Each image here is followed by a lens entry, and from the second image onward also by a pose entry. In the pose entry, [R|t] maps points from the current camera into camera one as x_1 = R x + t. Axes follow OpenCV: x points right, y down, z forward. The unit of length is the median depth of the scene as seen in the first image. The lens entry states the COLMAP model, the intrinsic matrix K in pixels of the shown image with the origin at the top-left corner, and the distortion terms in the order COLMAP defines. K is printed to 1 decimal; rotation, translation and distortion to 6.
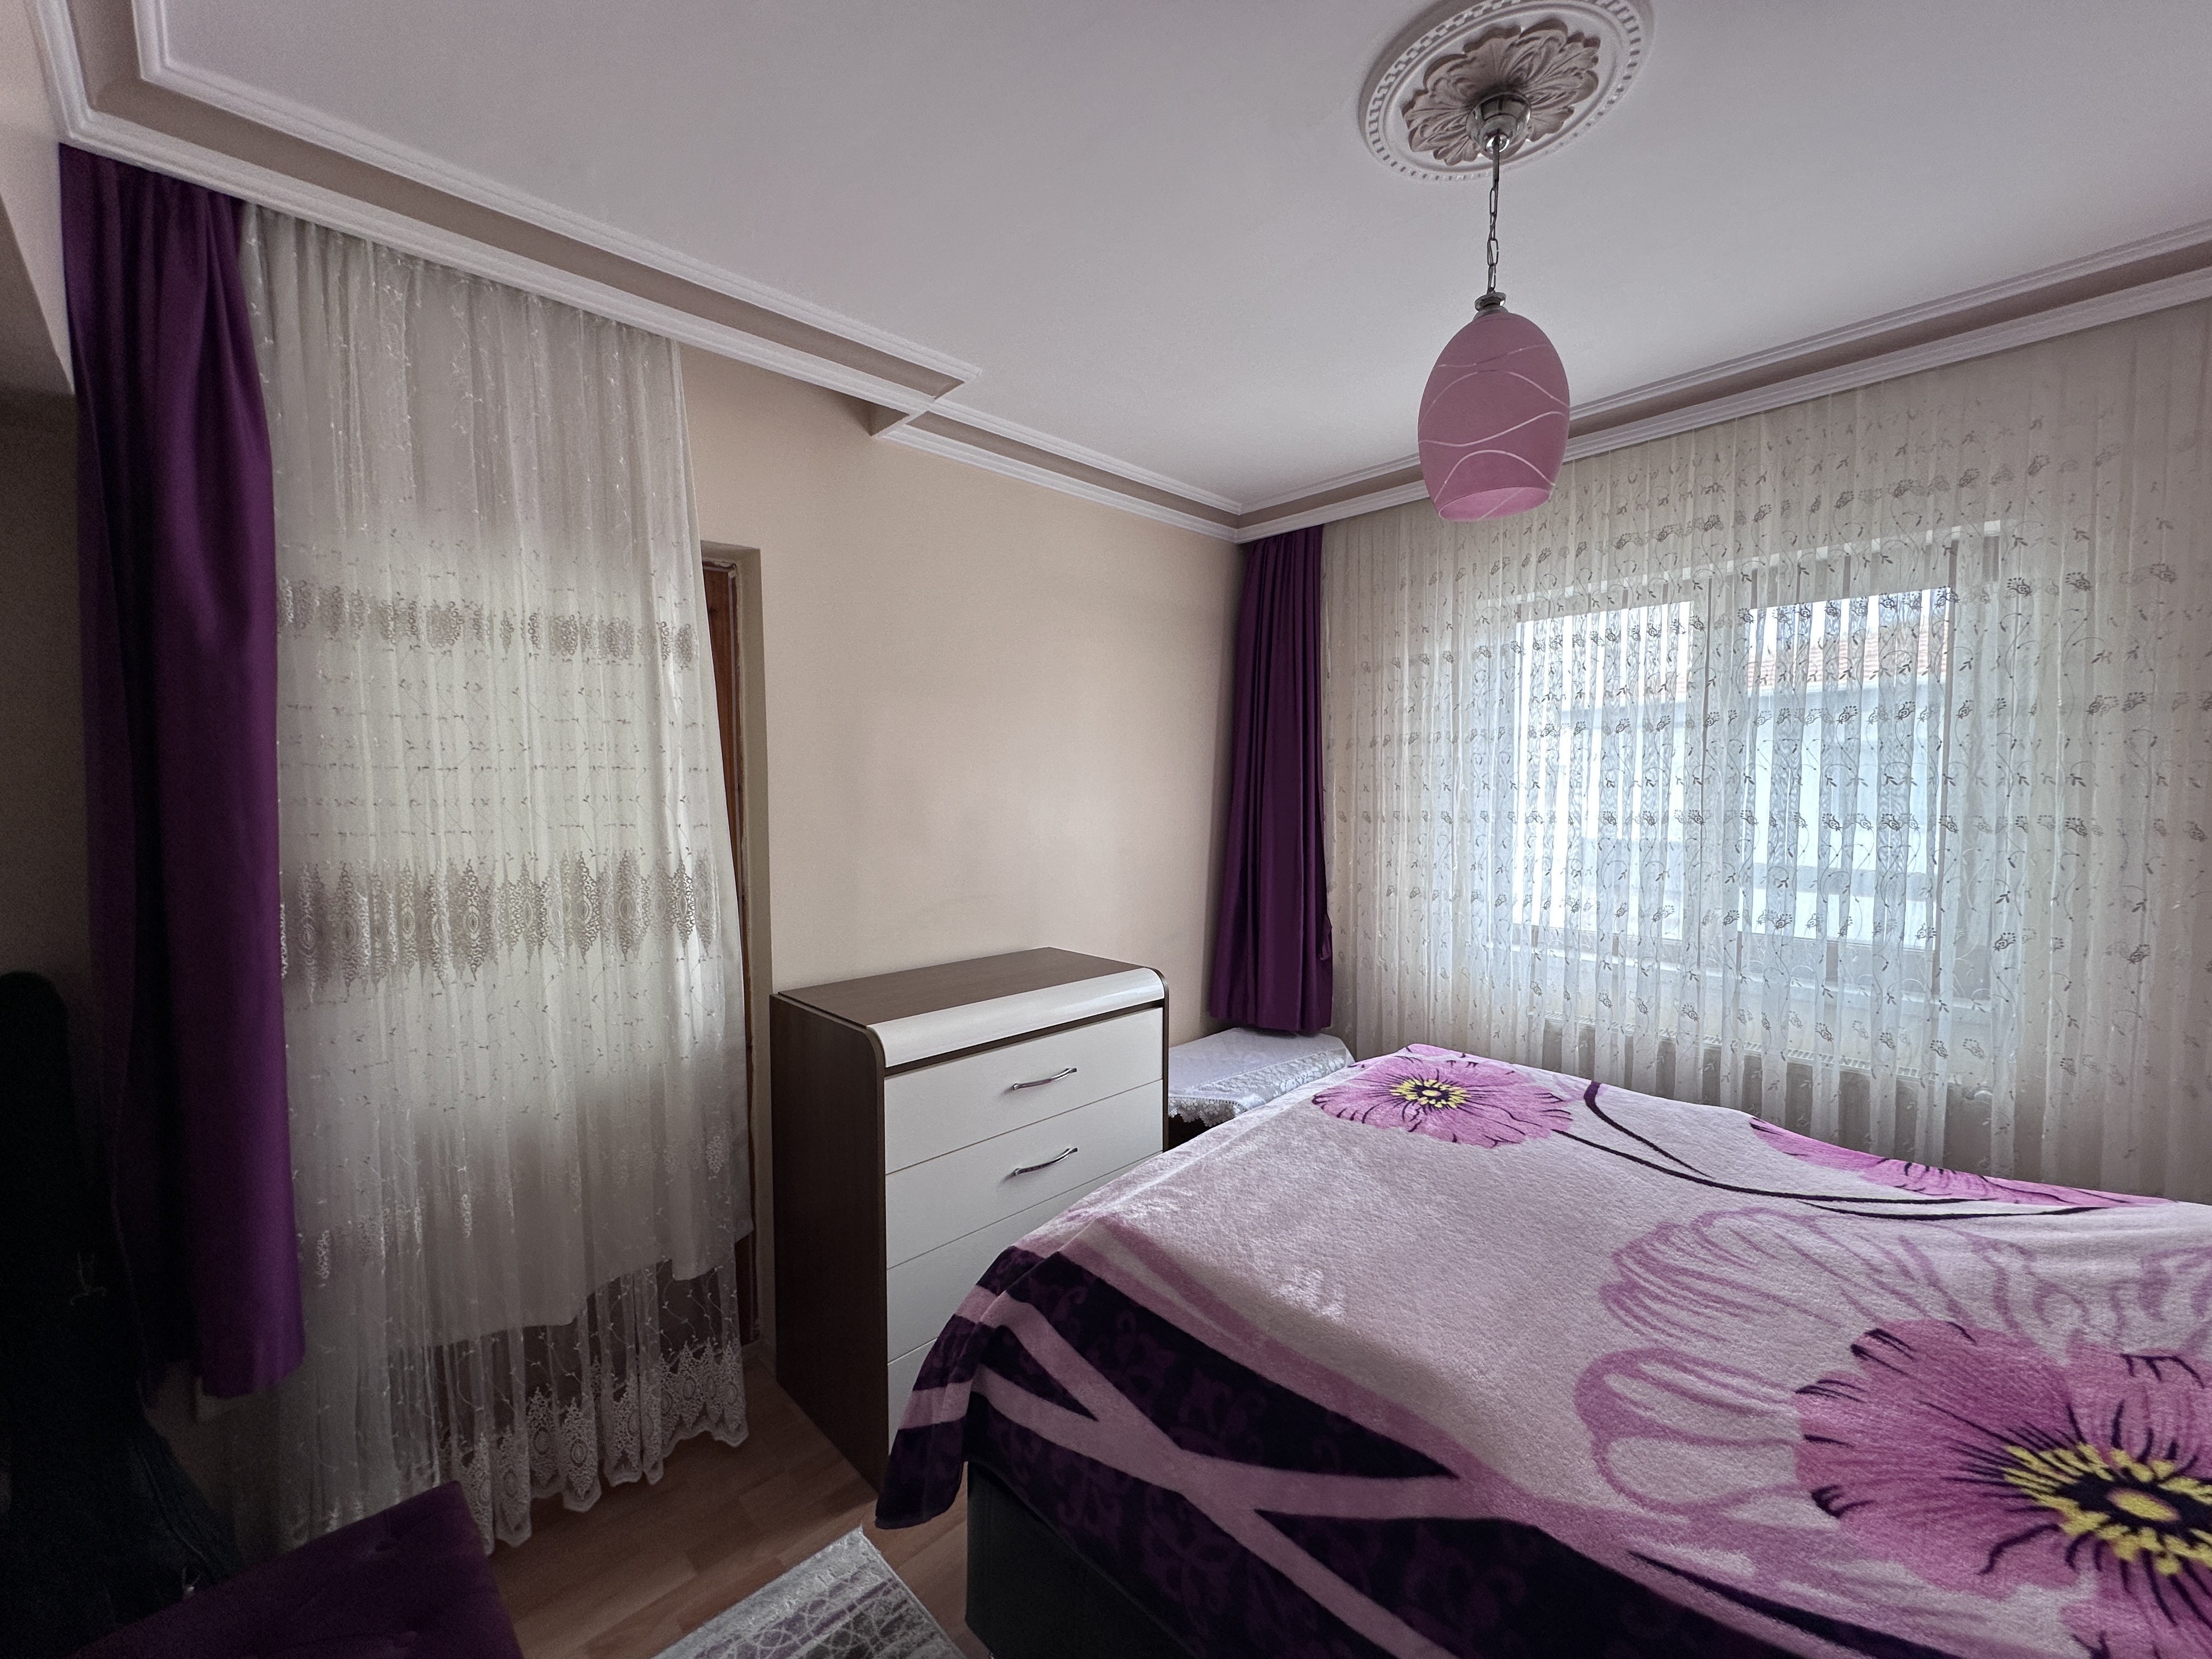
lens RADIAL K [[884.4, 0, 1110.4], [0, 884.4, 830.4], [0, 0, 1]] dist [-0.003024, 0.000430]
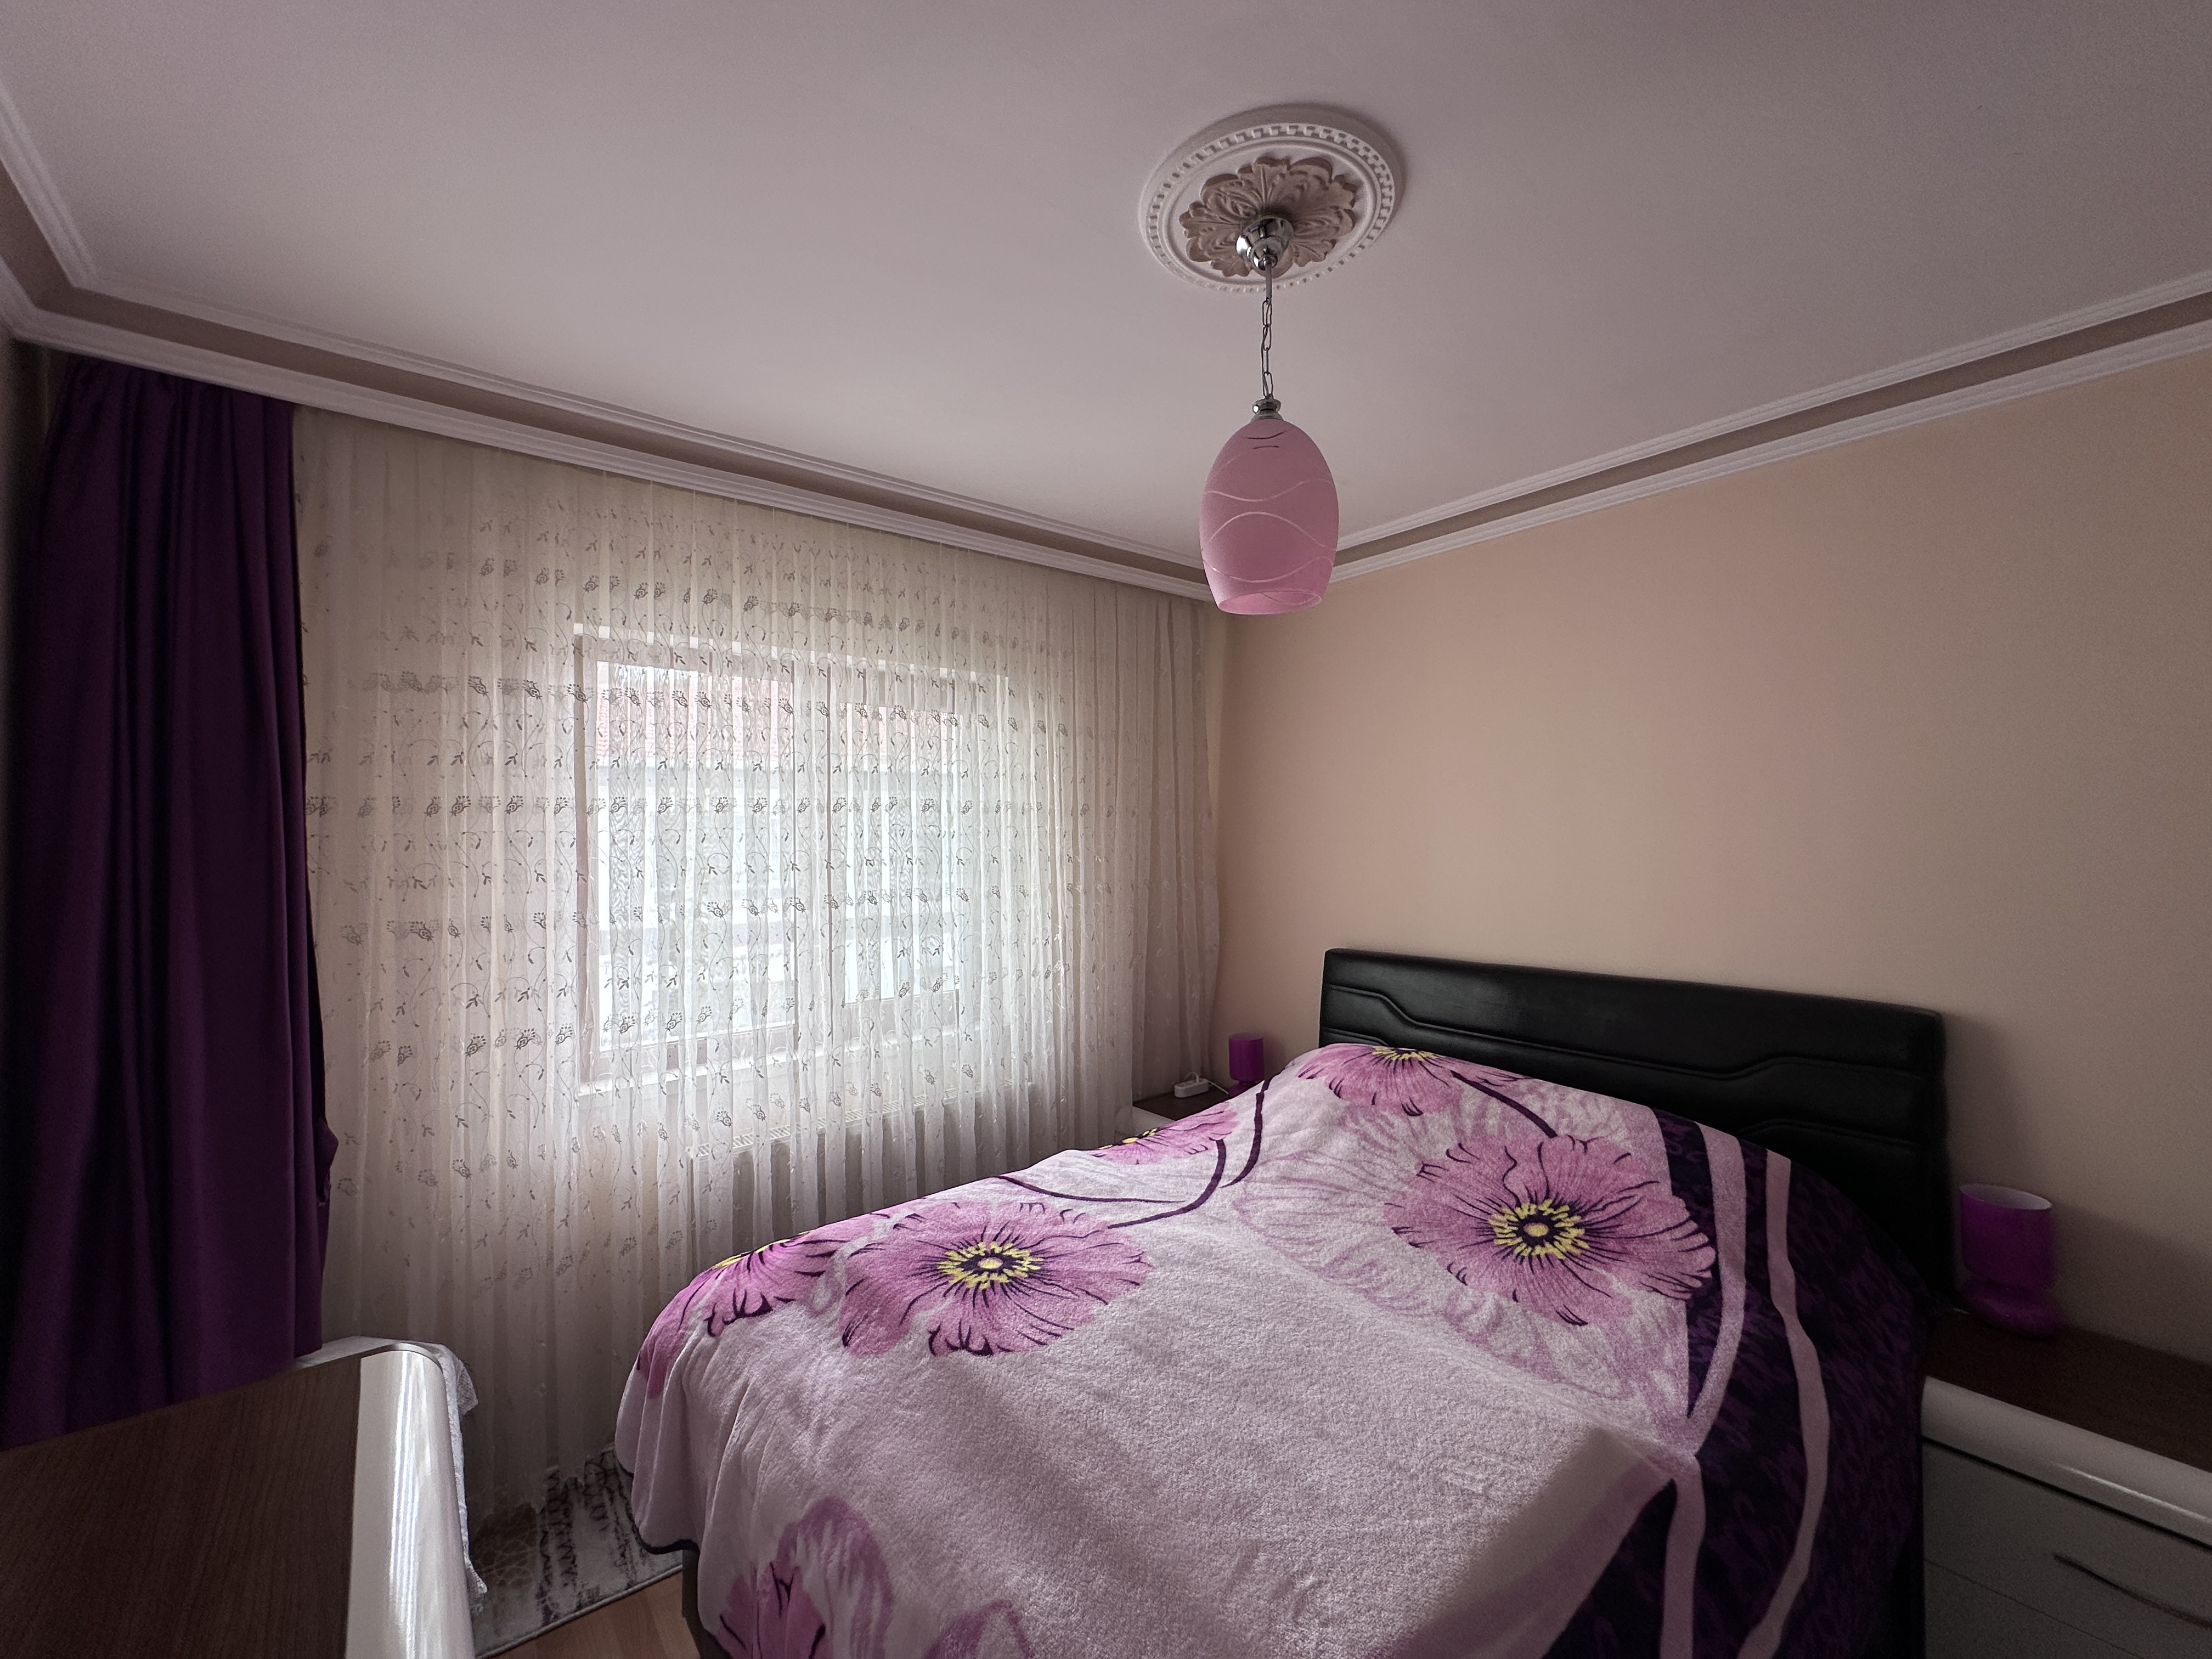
lens RADIAL K [[884.4, 0, 1104.6], [0, 884.4, 834.6], [0, 0, 1]] dist [-0.003024, 0.000430]
pose [[0.100413, 0.005634, 0.994930, -0.584016], [0.060229, 0.998116, -0.011731, -0.104015], [-0.993121, 0.061102, 0.099884, 1.081594]]
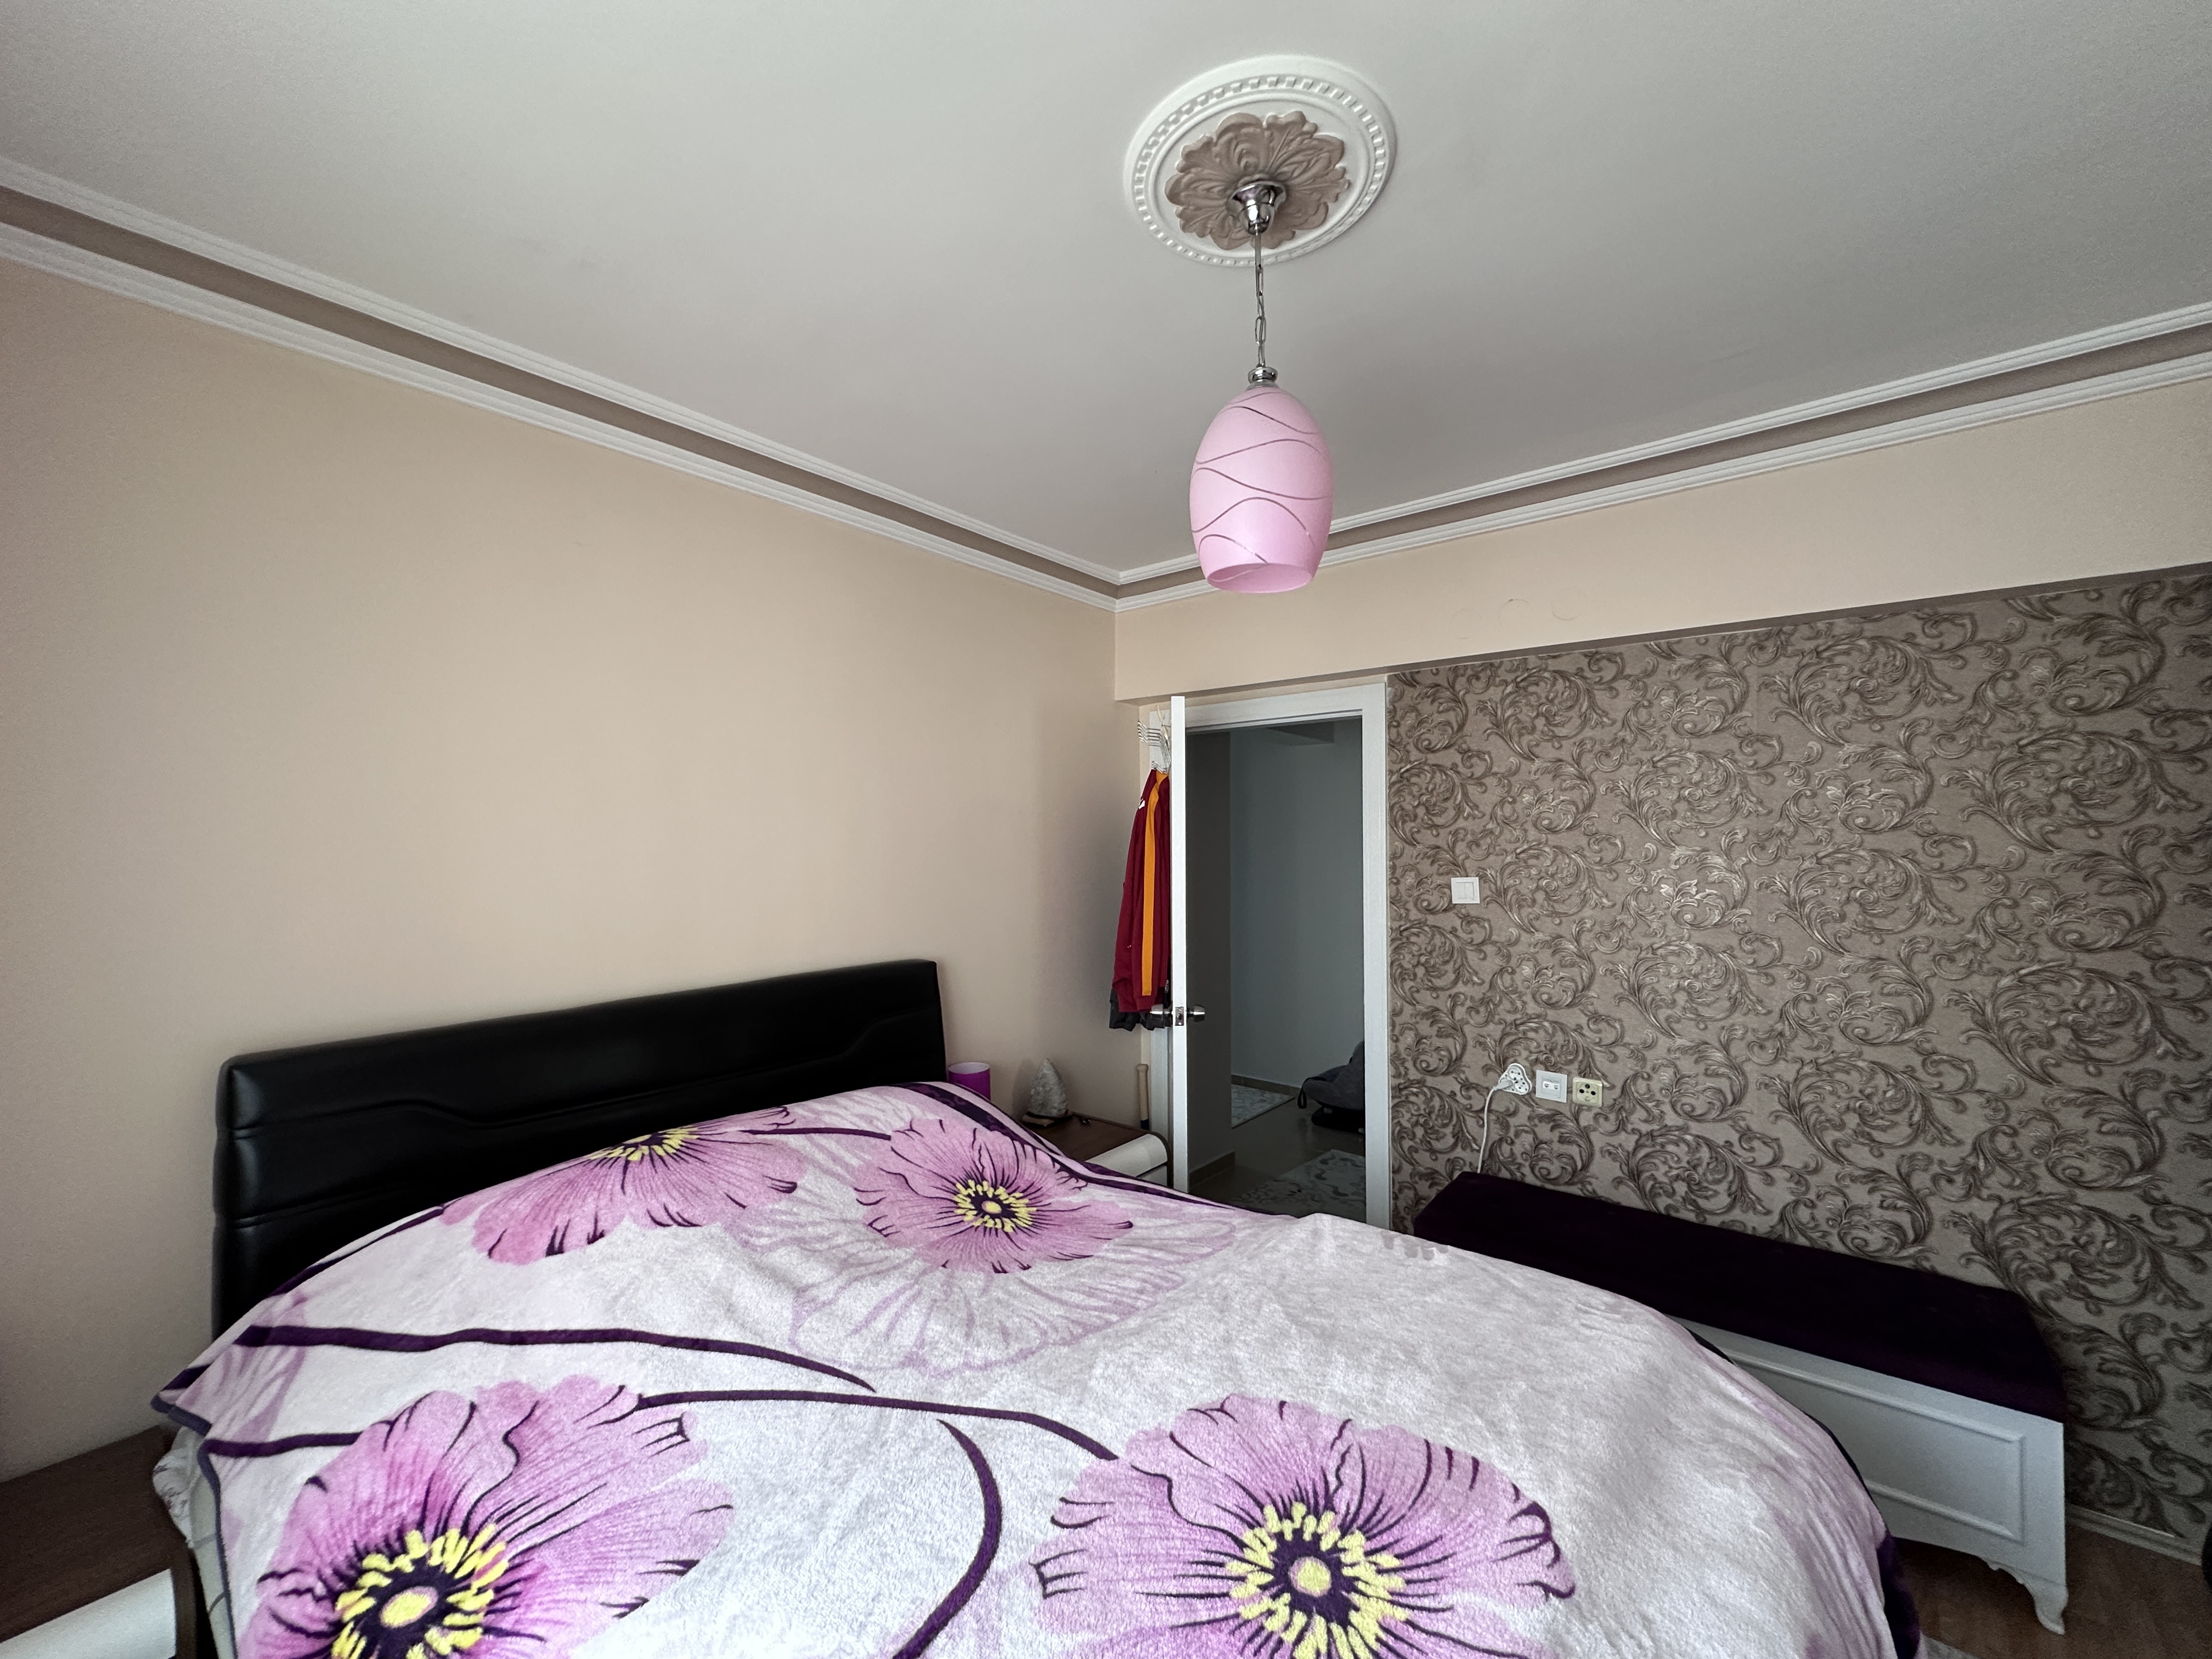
lens RADIAL K [[884.4, 0, 1108.4], [0, 884.4, 833.3], [0, 0, 1]] dist [-0.003024, 0.000430]
pose [[-0.995177, 0.013714, -0.097127, 0.684863], [0.009546, 0.999019, 0.043253, -0.128820], [0.097625, 0.042117, -0.994332, 1.928497]]
